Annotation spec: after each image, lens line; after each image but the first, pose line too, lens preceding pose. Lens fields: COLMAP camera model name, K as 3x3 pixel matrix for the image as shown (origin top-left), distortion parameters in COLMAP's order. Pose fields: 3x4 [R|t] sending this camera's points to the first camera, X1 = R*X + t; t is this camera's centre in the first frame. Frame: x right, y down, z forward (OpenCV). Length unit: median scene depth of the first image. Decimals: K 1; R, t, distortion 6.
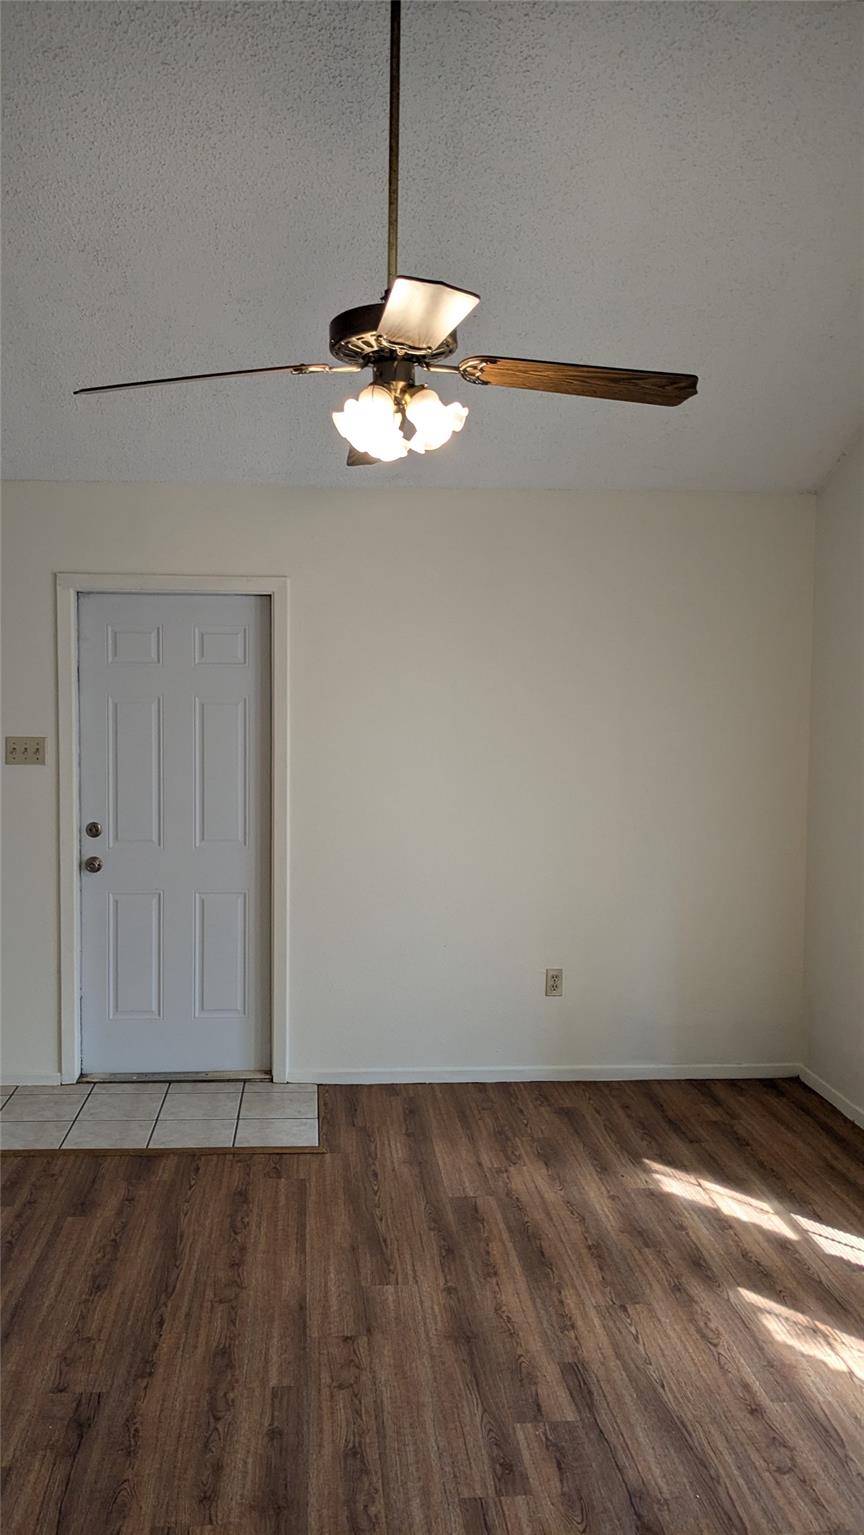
lens RADIAL K [[1183.8, 0, 432.0], [0, 1183.8, 767.5], [0, 0, 1]] dist [0.060016, -0.097250]
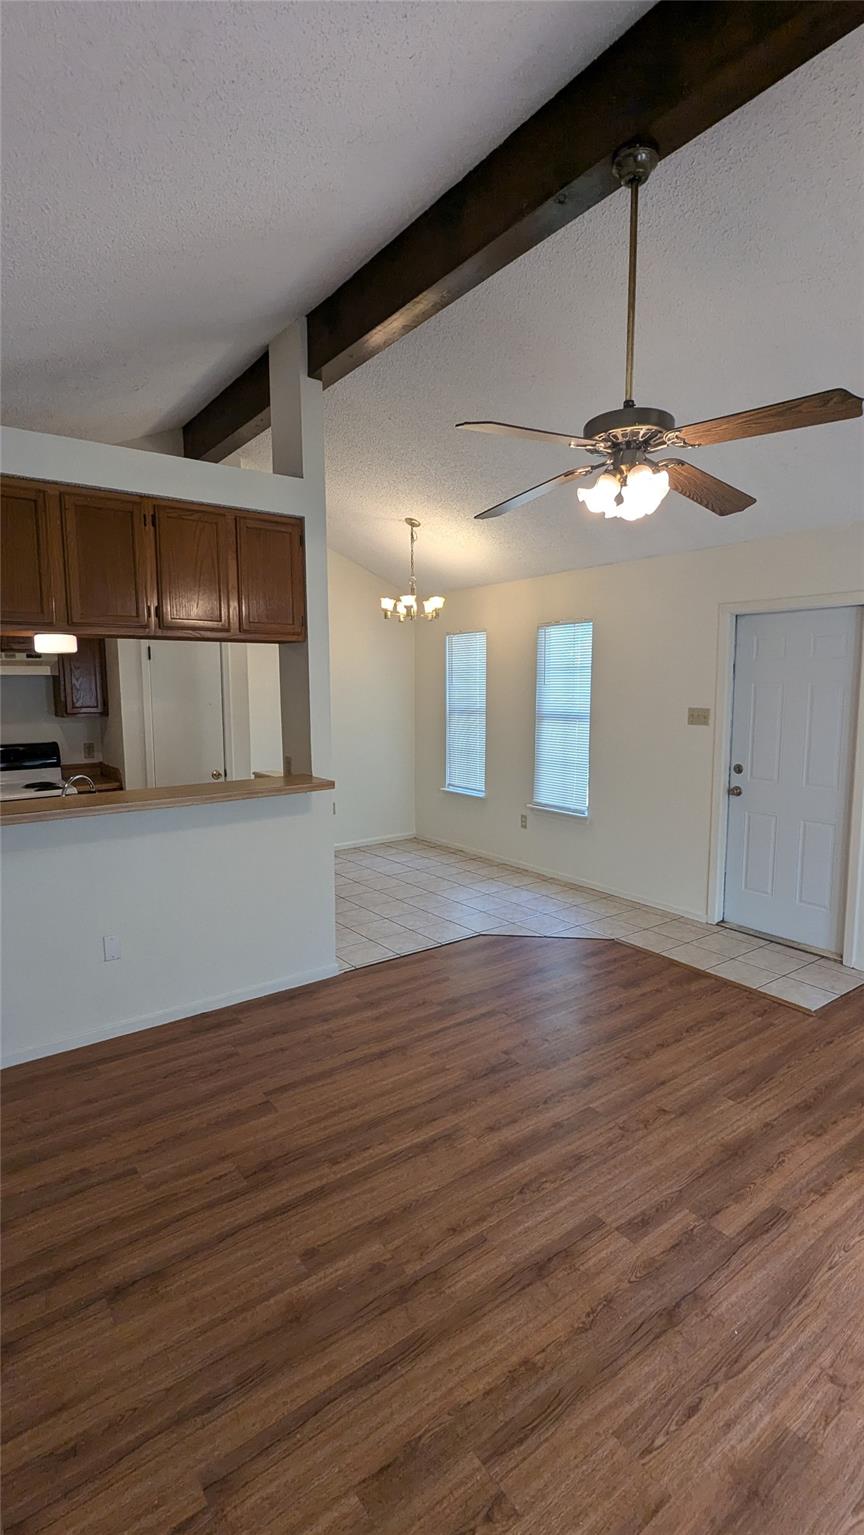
lens RADIAL K [[721.4, 0, 432.0], [0, 721.4, 767.5], [0, 0, 1]] dist [-0.001928, 0.001730]
pose [[0.528527, 0.087968, -0.844346, 0.422401], [-0.038843, 0.996081, 0.079462, -0.012284], [0.848027, -0.009201, 0.529873, 0.228215]]
